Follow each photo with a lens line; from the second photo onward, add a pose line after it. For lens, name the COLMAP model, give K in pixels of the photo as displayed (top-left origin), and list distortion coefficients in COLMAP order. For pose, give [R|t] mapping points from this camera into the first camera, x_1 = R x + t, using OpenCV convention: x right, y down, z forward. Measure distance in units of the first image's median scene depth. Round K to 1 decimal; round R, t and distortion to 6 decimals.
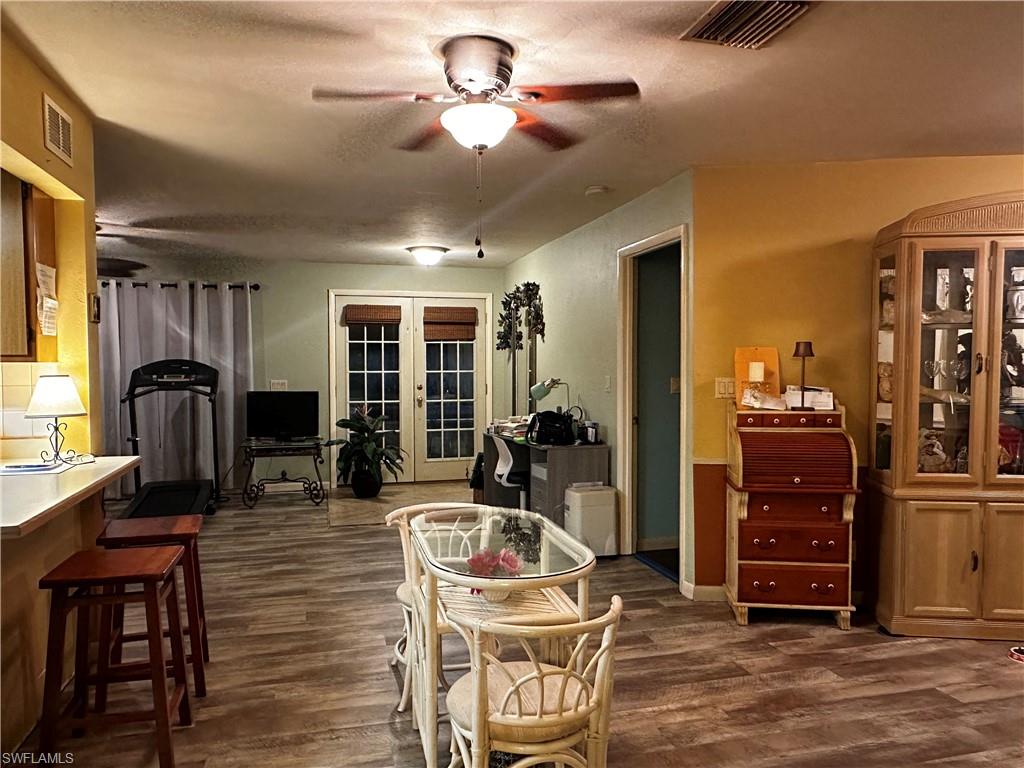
lens RADIAL K [[717.6, 0, 512.0], [0, 717.6, 384.0], [0, 0, 1]] dist [-0.001479, -0.000115]
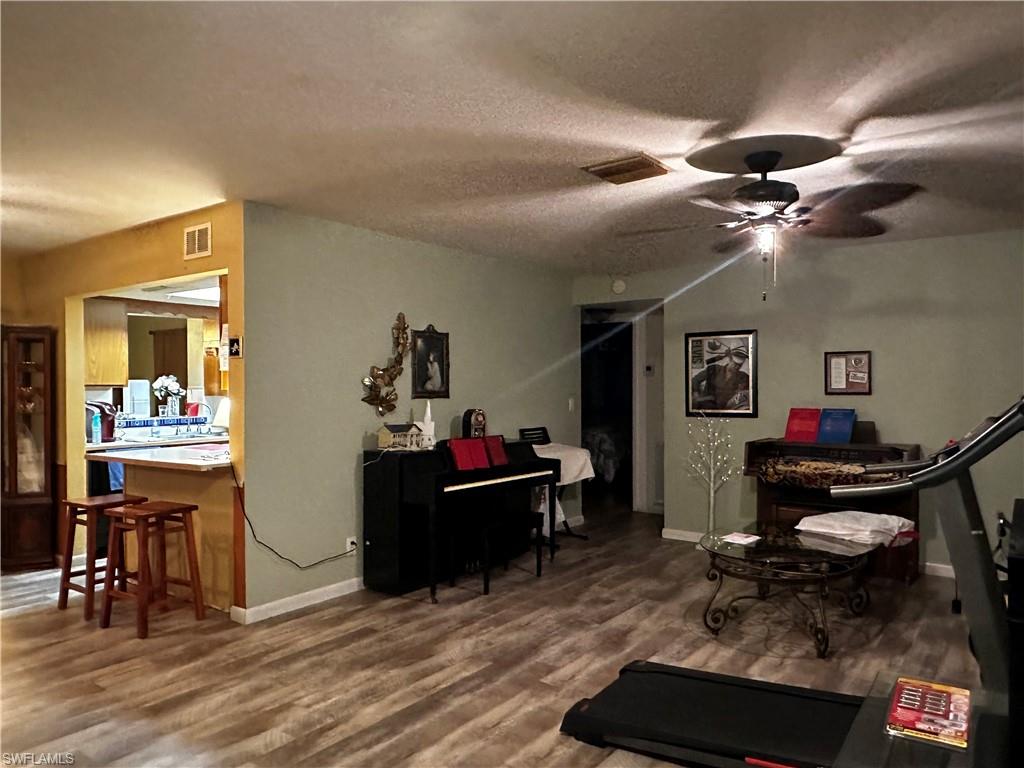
lens RADIAL K [[717.6, 0, 512.0], [0, 717.6, 384.0], [0, 0, 1]] dist [-0.001479, -0.000115]
pose [[-0.779140, 0.001895, -0.626848, -0.069626], [-0.012588, 0.999746, 0.018668, -0.030589], [0.626724, 0.022436, -0.778918, 1.022774]]
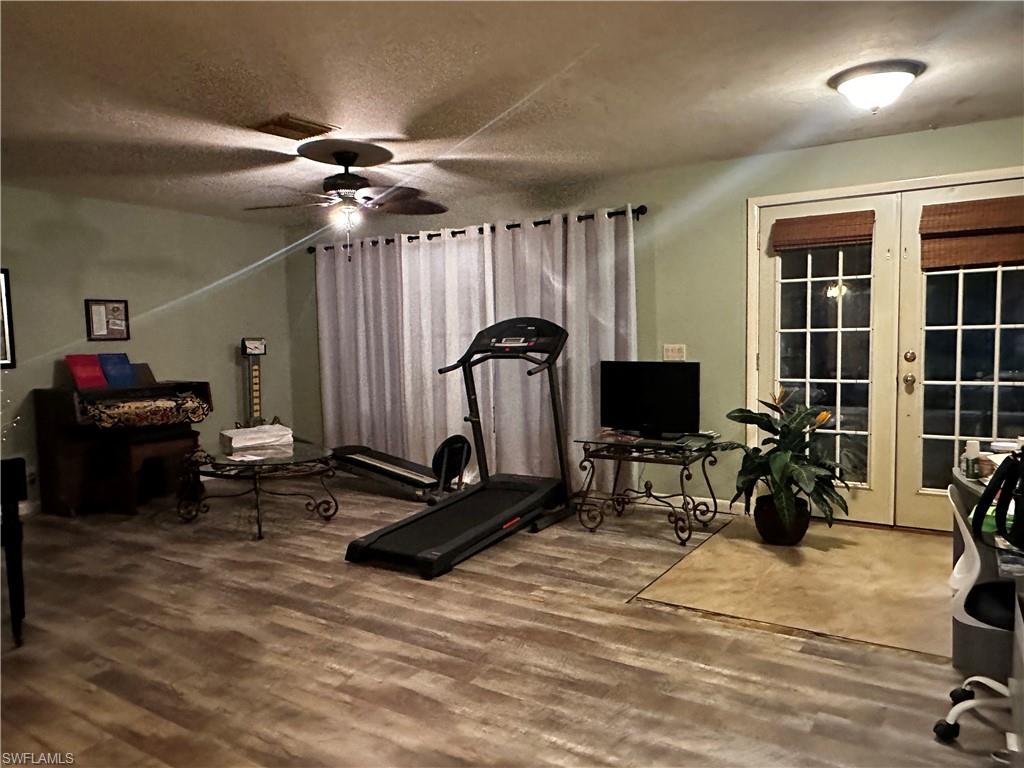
lens RADIAL K [[717.6, 0, 512.0], [0, 717.6, 384.0], [0, 0, 1]] dist [-0.001479, -0.000115]
pose [[0.663481, 0.039414, -0.747154, 0.086436], [-0.001620, 0.998685, 0.051244, -0.002569], [0.748192, -0.032789, 0.662672, 0.449840]]
